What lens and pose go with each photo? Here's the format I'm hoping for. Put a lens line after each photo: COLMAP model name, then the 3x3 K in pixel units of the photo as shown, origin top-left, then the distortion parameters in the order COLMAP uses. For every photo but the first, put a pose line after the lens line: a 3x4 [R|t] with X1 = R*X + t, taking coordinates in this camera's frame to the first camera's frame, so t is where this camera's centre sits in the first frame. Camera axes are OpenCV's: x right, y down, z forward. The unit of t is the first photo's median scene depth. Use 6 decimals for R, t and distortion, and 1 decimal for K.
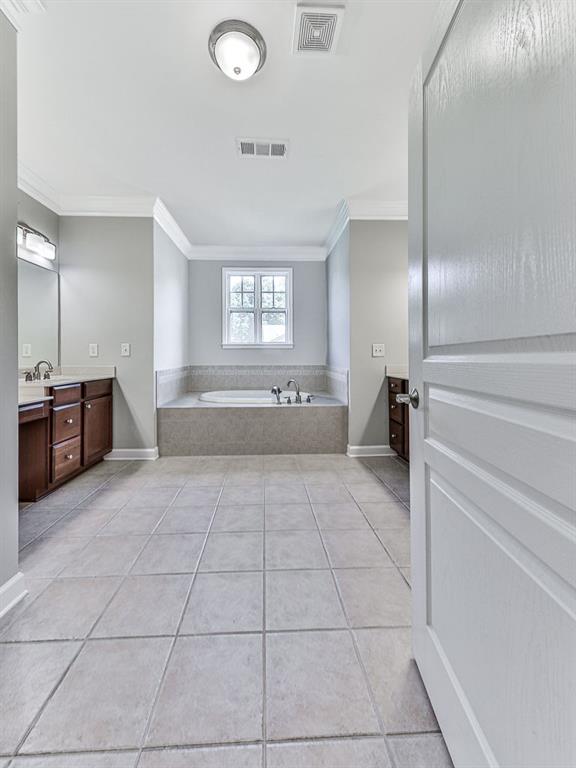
lens RADIAL K [[305.3, 0, 275.1], [0, 305.3, 358.7], [0, 0, 1]] dist [0.012127, -0.001430]
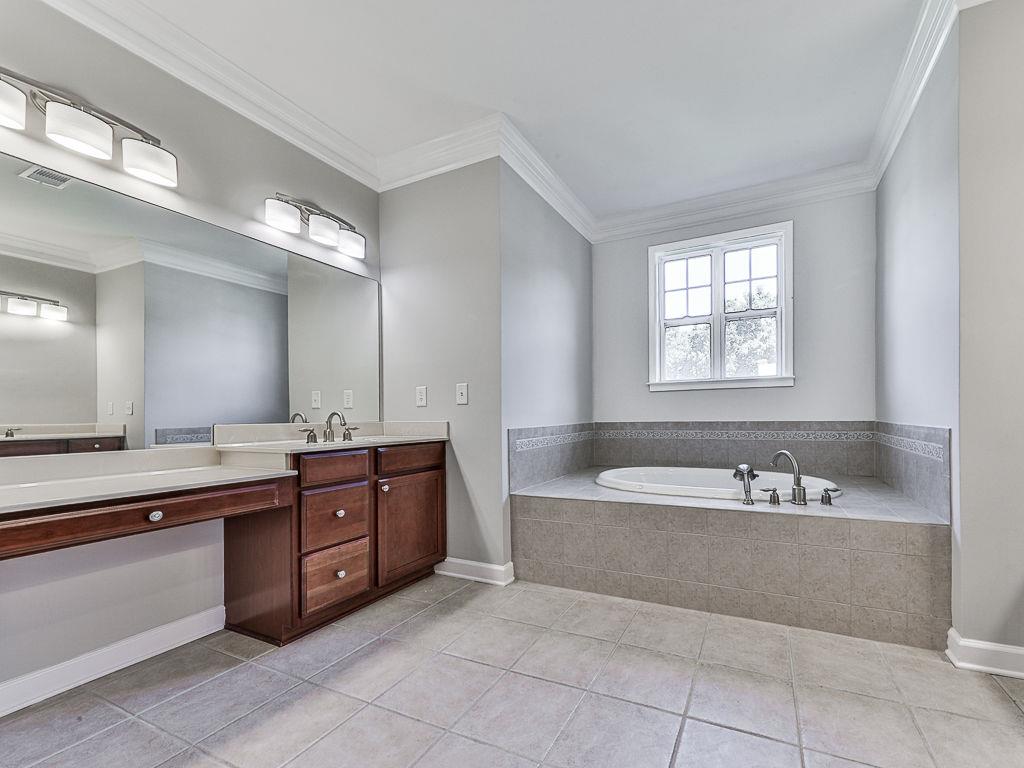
lens RADIAL K [[407.1, 0, 572.4], [0, 407.1, 423.0], [0, 0, 1]] dist [0.012127, -0.001430]
pose [[0.891014, -0.003971, -0.453958, 0.060889], [0.011189, 0.999850, 0.013216, 0.019045], [0.453837, -0.016855, 0.890925, 0.375024]]
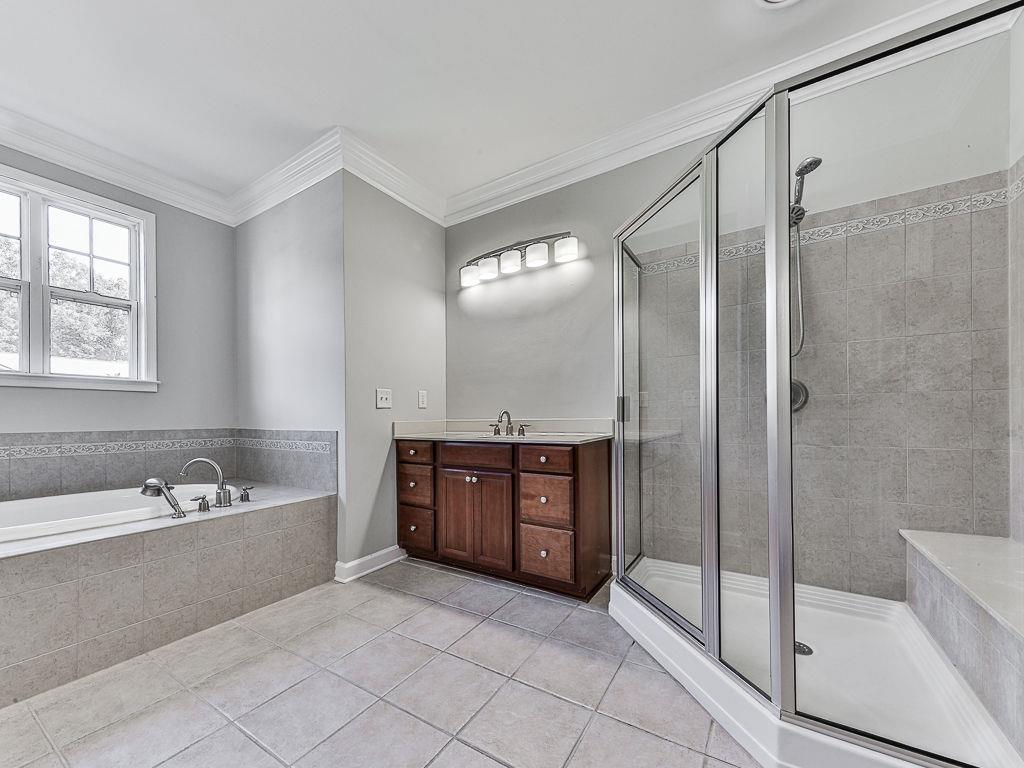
lens RADIAL K [[407.1, 0, 520.3], [0, 407.1, 419.1], [0, 0, 1]] dist [0.012127, -0.001430]
pose [[0.566074, -0.009588, 0.824298, -0.207926], [0.012122, 0.999921, 0.003306, 0.016643], [-0.824265, 0.008120, 0.566146, 0.307761]]
